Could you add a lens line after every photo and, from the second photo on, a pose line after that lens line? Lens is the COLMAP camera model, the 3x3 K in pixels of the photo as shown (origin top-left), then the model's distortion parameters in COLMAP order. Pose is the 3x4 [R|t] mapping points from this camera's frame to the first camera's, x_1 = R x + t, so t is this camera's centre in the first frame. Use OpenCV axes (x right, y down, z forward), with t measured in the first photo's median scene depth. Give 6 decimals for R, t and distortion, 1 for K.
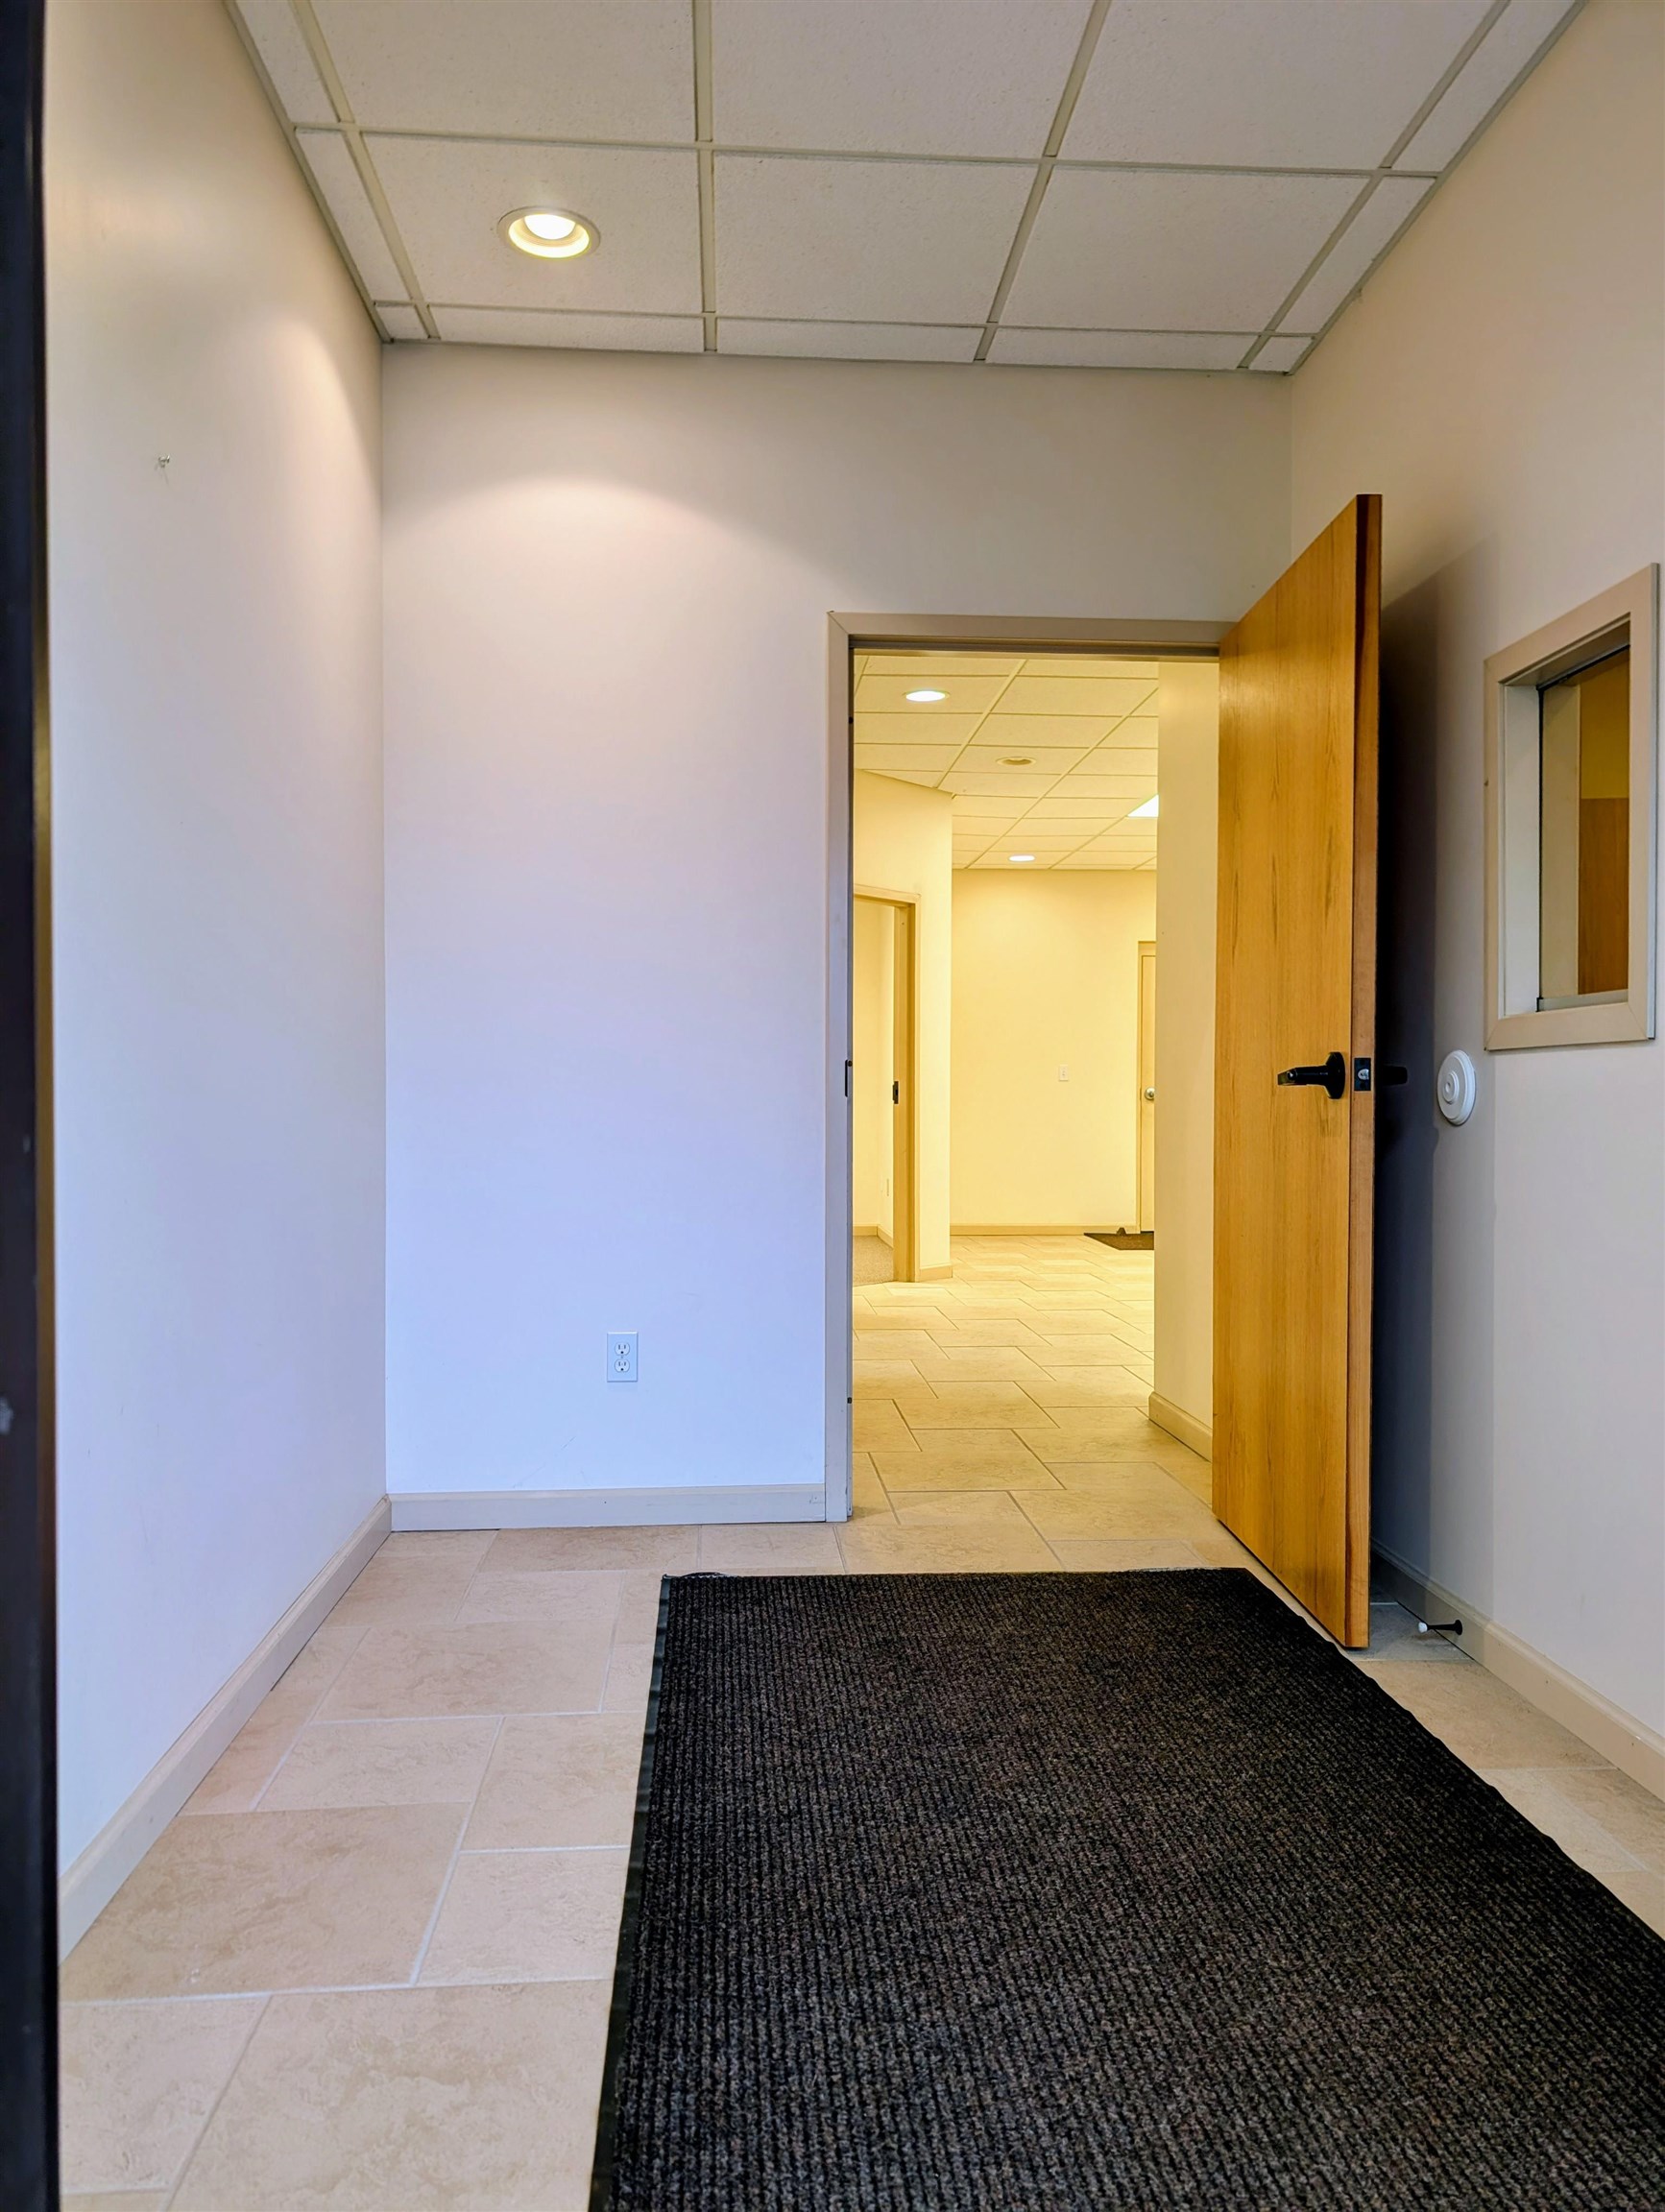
lens RADIAL K [[1649.7, 0, 831.7], [0, 1649.7, 1105.8], [0, 0, 1]] dist [-0.038091, -0.003301]
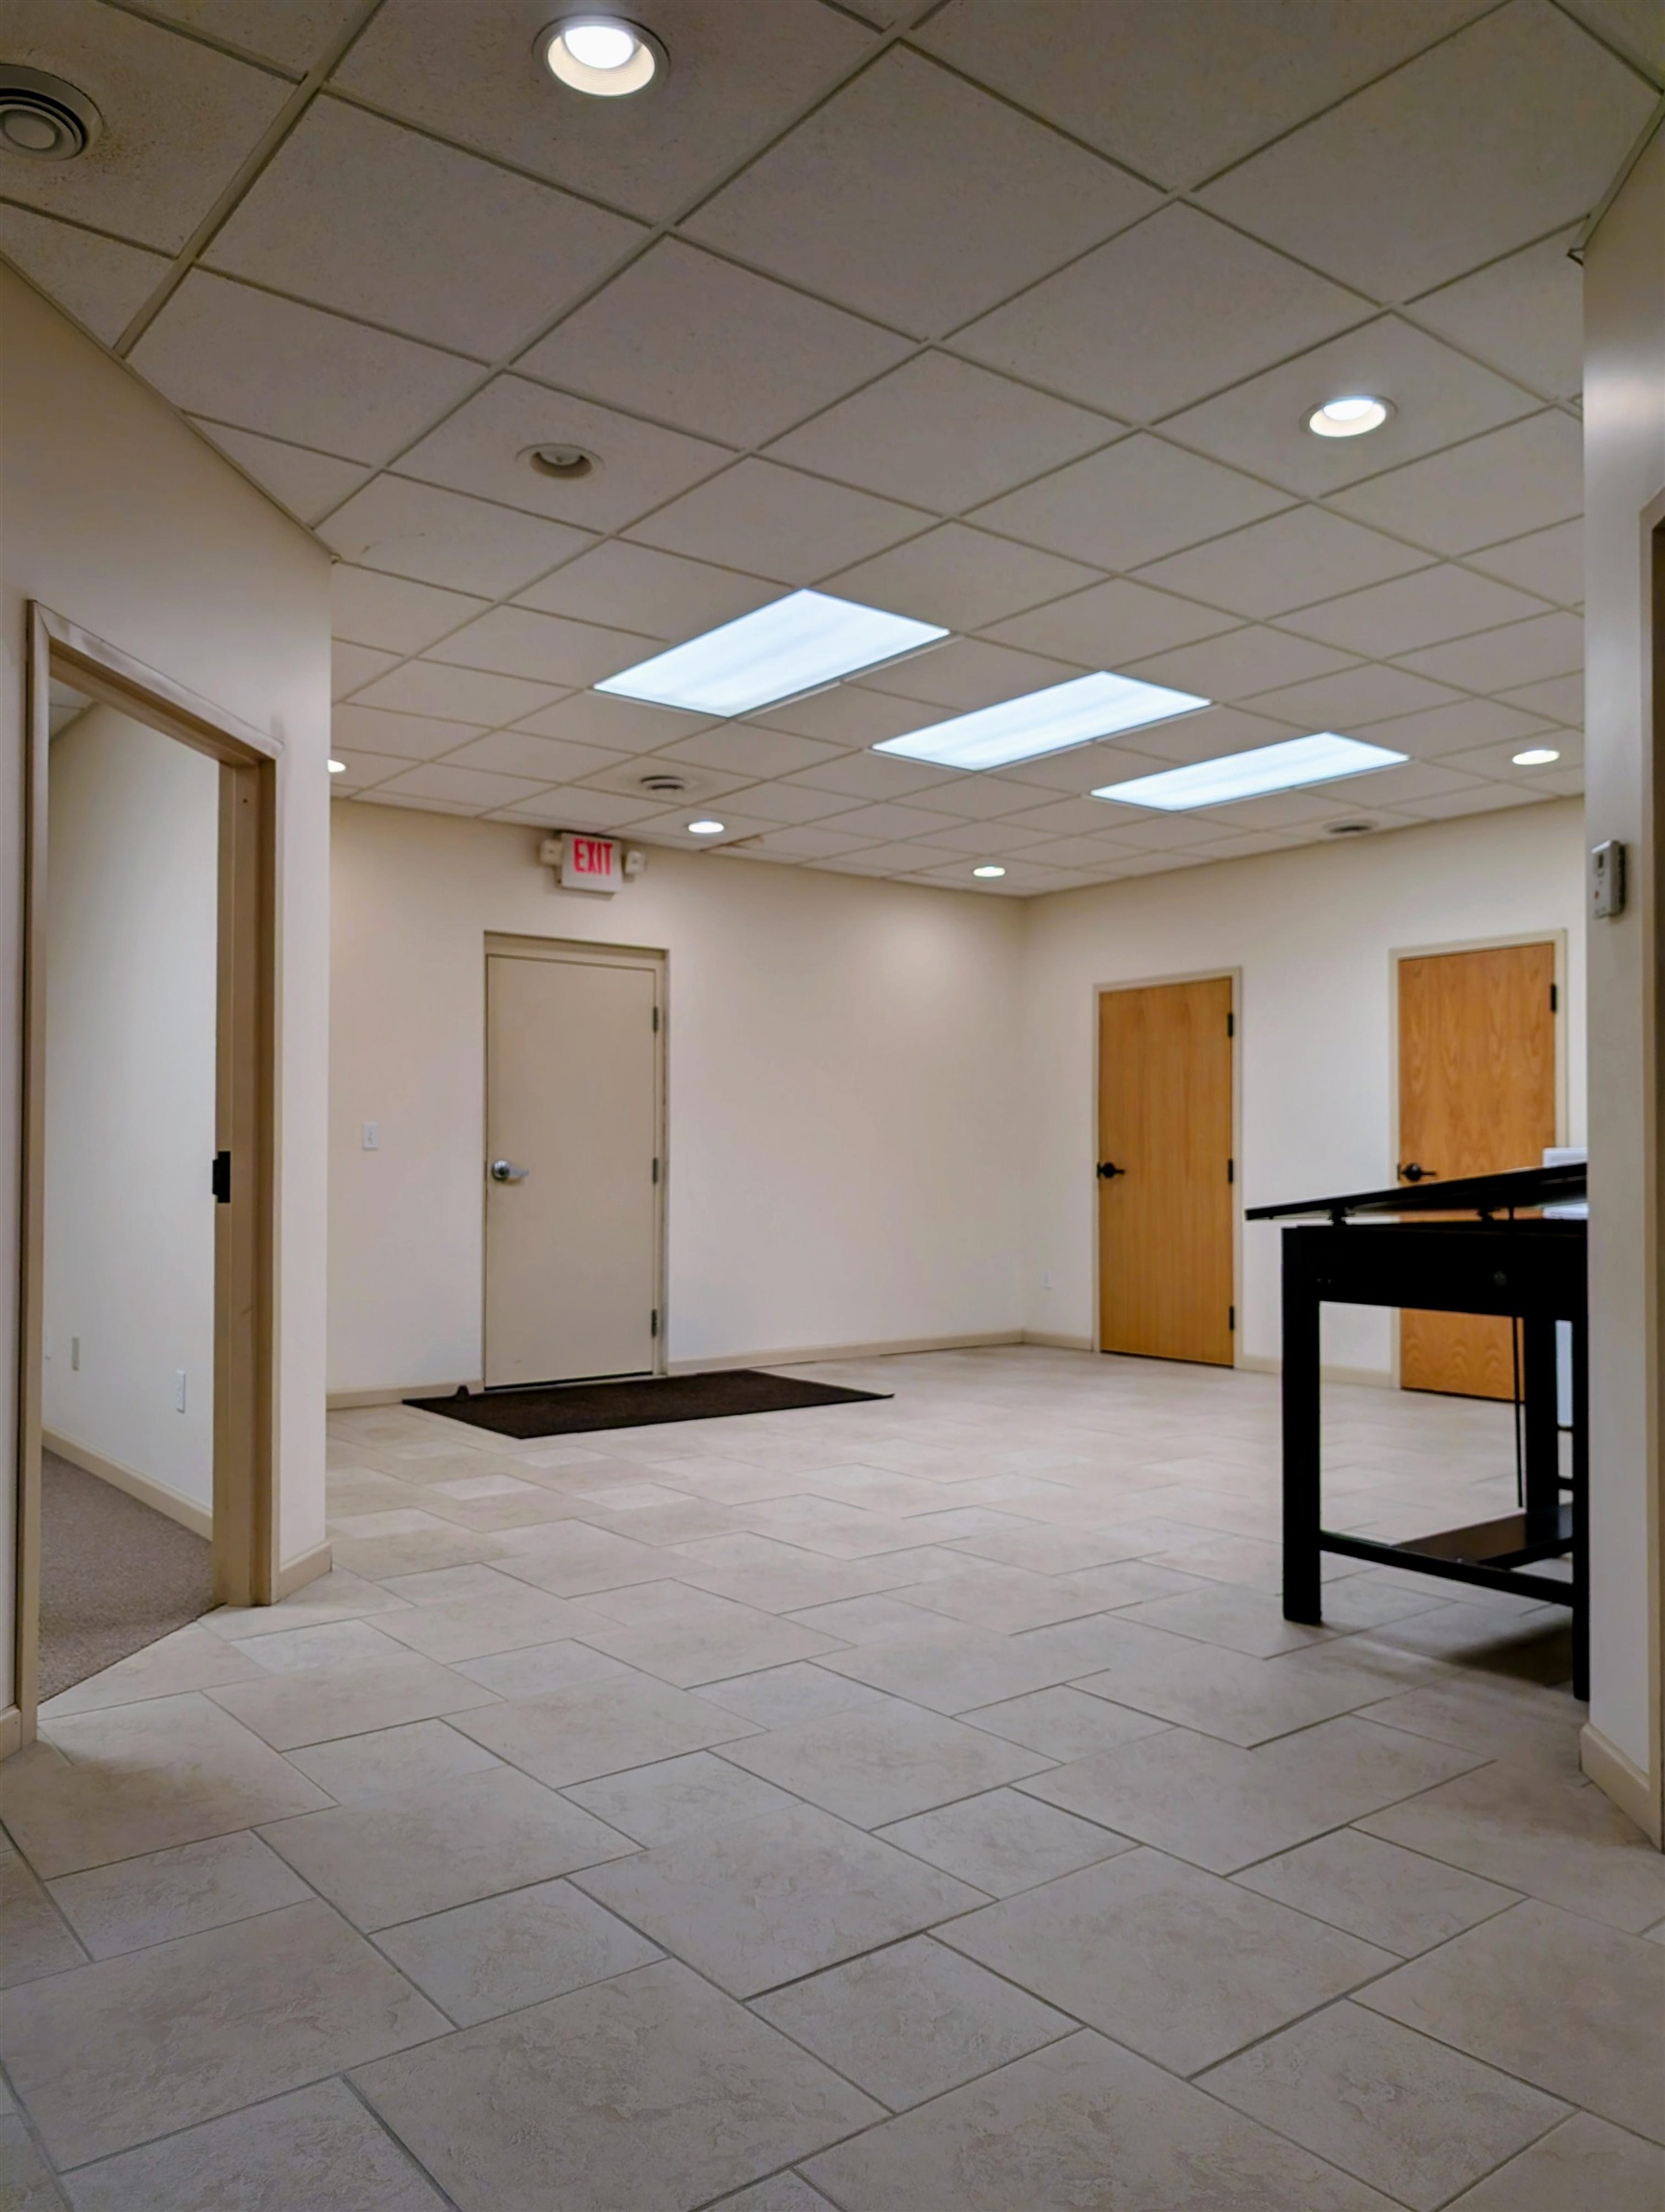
lens RADIAL K [[1649.7, 0, 842.2], [0, 1649.7, 1111.5], [0, 0, 1]] dist [-0.038091, -0.003301]
pose [[0.830844, 0.015811, 0.556281, -0.056569], [0.002928, 0.999458, -0.032780, -0.009476], [-0.556498, 0.028863, 0.830347, 0.443866]]
